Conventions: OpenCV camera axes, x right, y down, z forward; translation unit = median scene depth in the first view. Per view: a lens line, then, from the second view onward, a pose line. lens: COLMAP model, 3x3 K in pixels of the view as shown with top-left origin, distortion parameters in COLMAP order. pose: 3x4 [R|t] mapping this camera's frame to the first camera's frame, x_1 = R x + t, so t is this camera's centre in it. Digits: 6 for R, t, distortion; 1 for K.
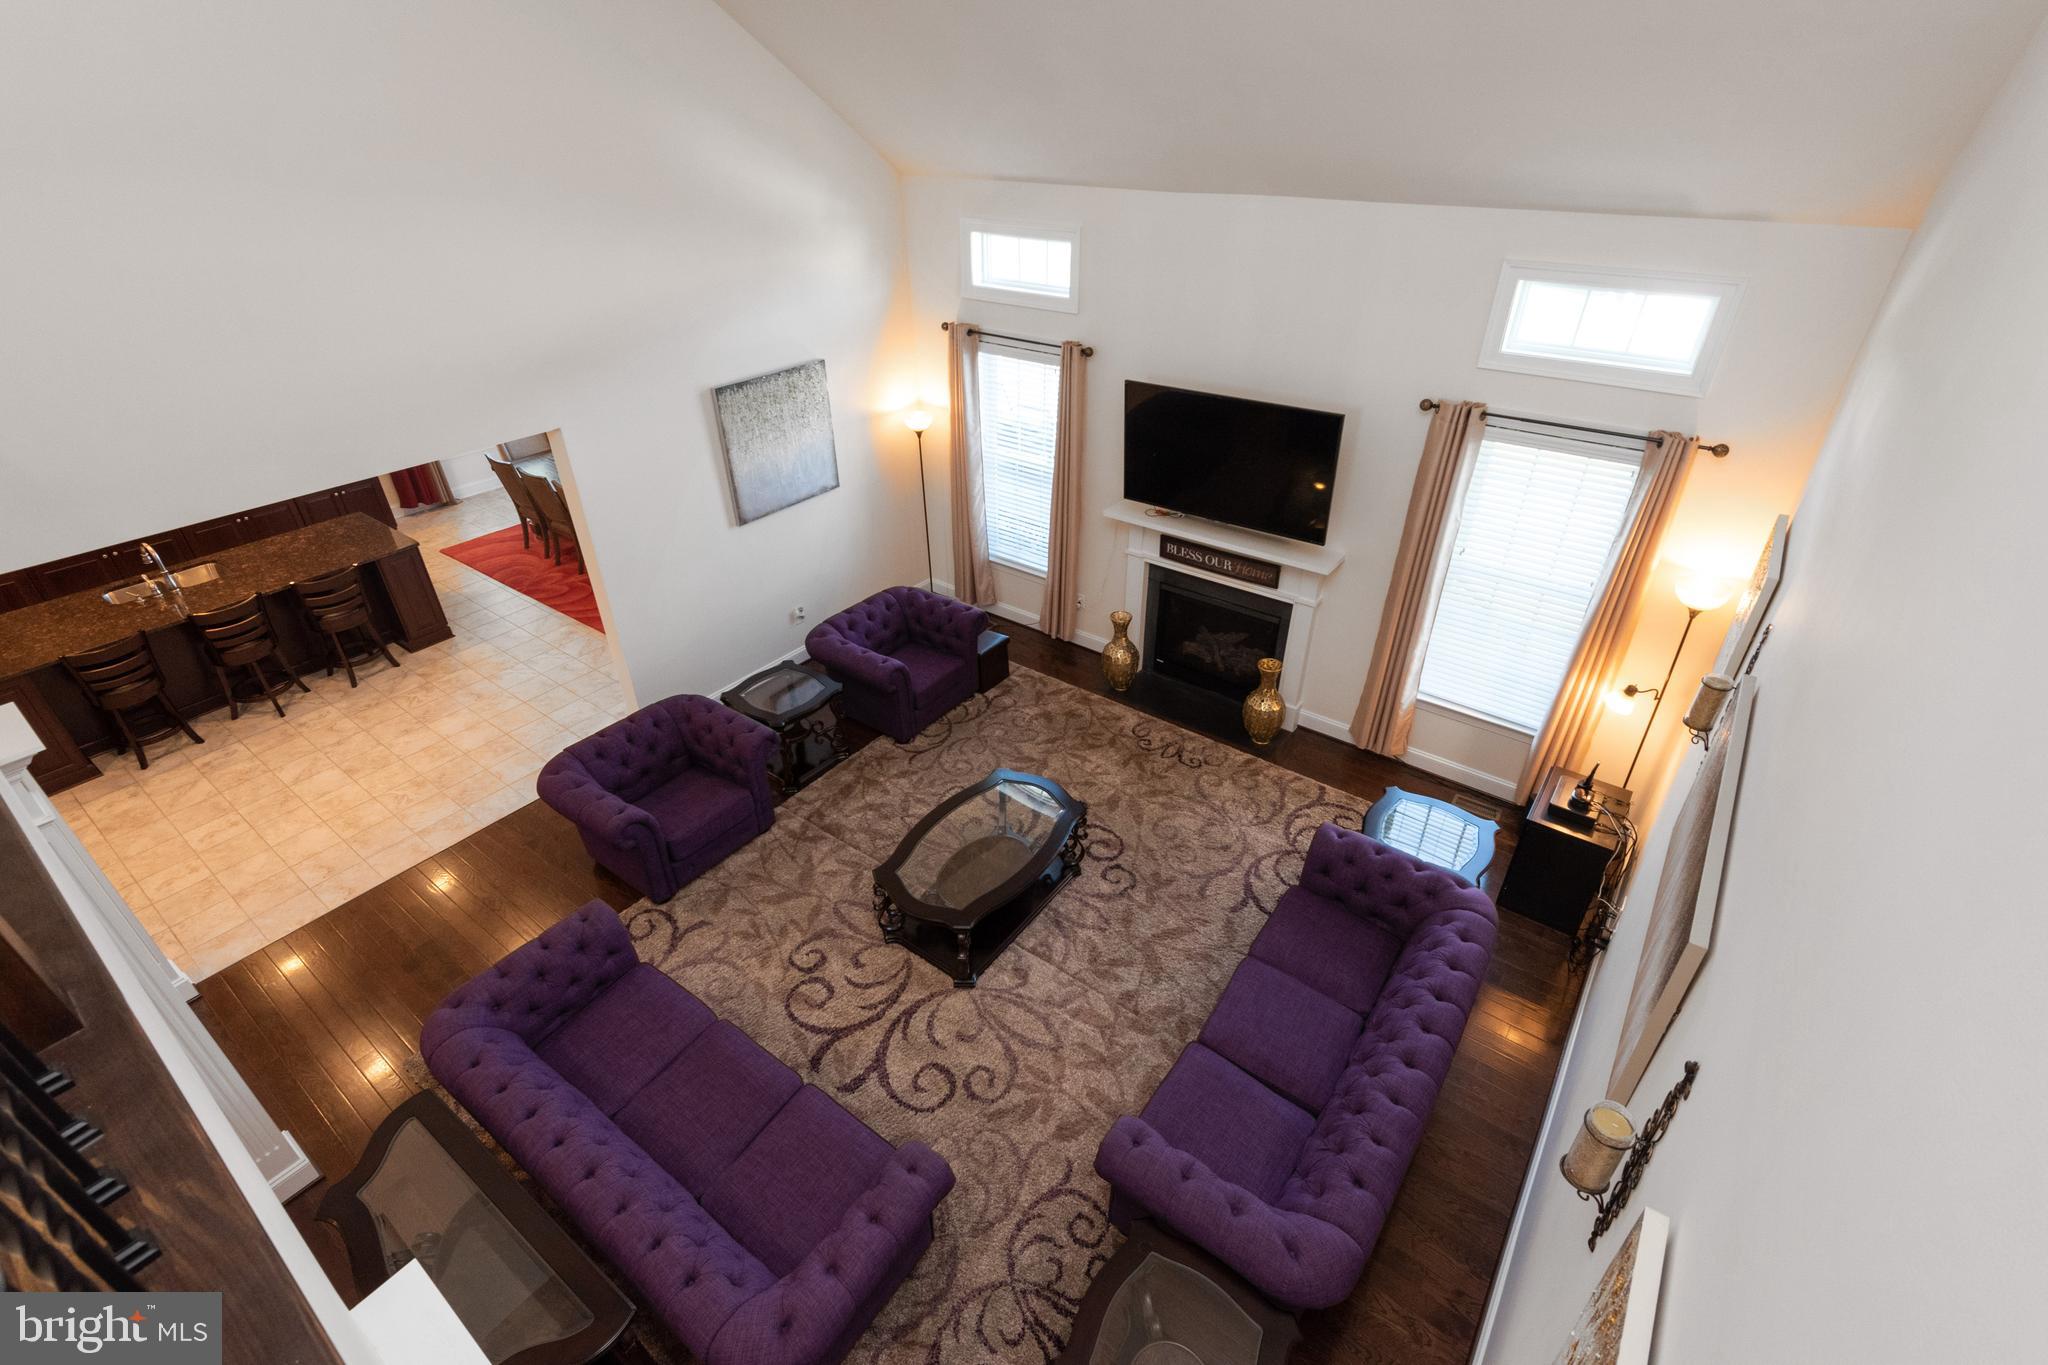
lens RADIAL K [[915.3, 0, 1015.9], [0, 915.3, 672.6], [0, 0, 1]] dist [0.047270, -0.028434]
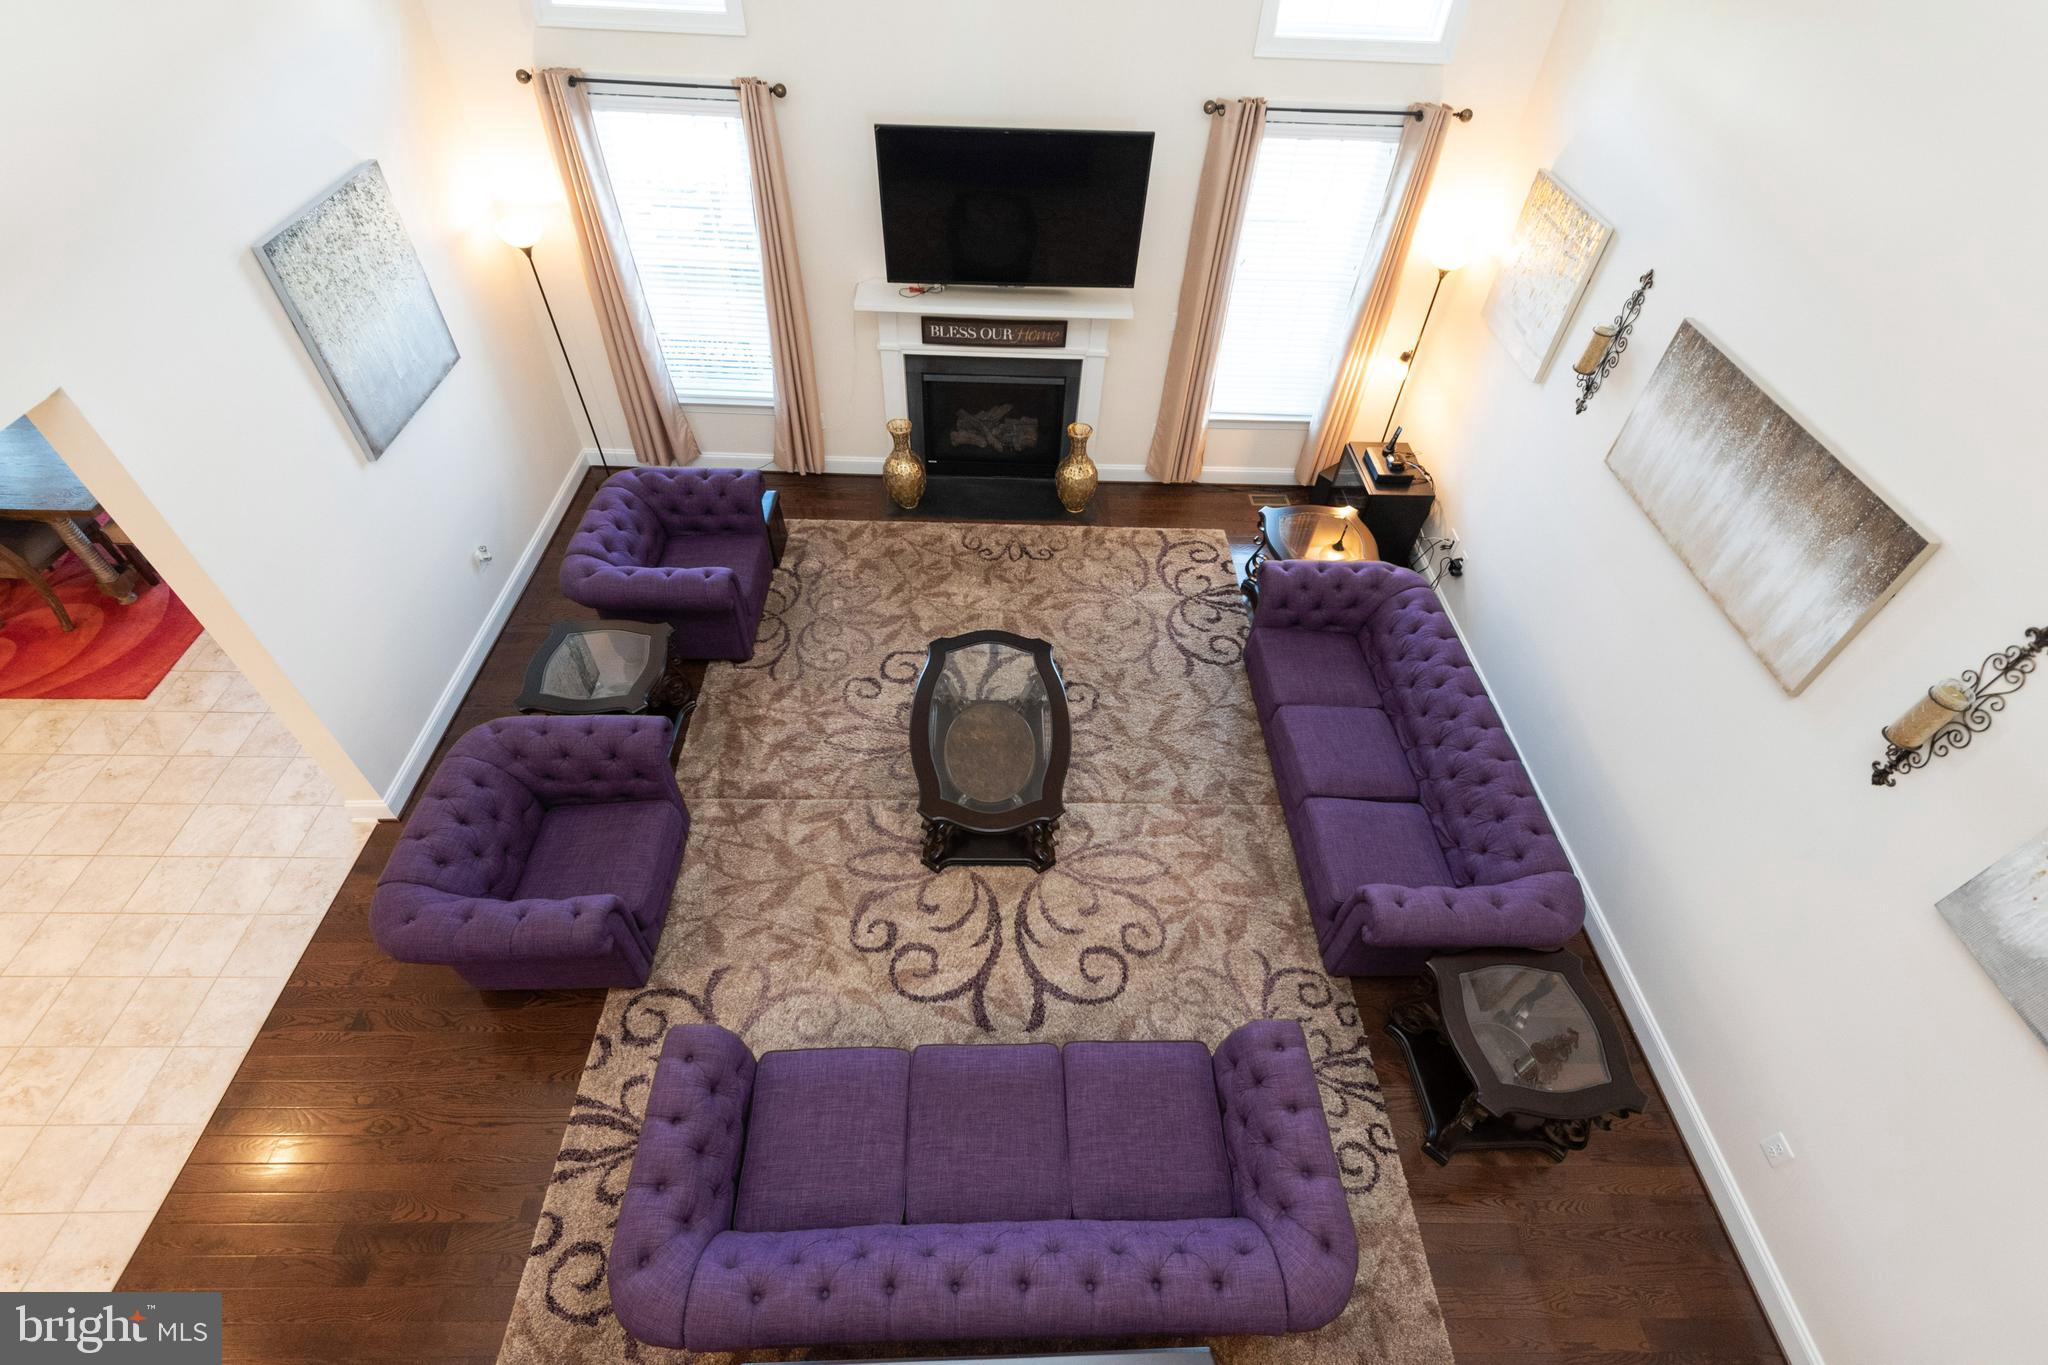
lens RADIAL K [[915.3, 0, 1015.9], [0, 915.3, 672.6], [0, 0, 1]] dist [0.047270, -0.028434]
pose [[0.789532, -0.418067, 0.449287, -0.385327], [0.289653, 0.899261, 0.327766, -0.139962], [-0.541055, -0.128645, 0.831090, 0.247309]]
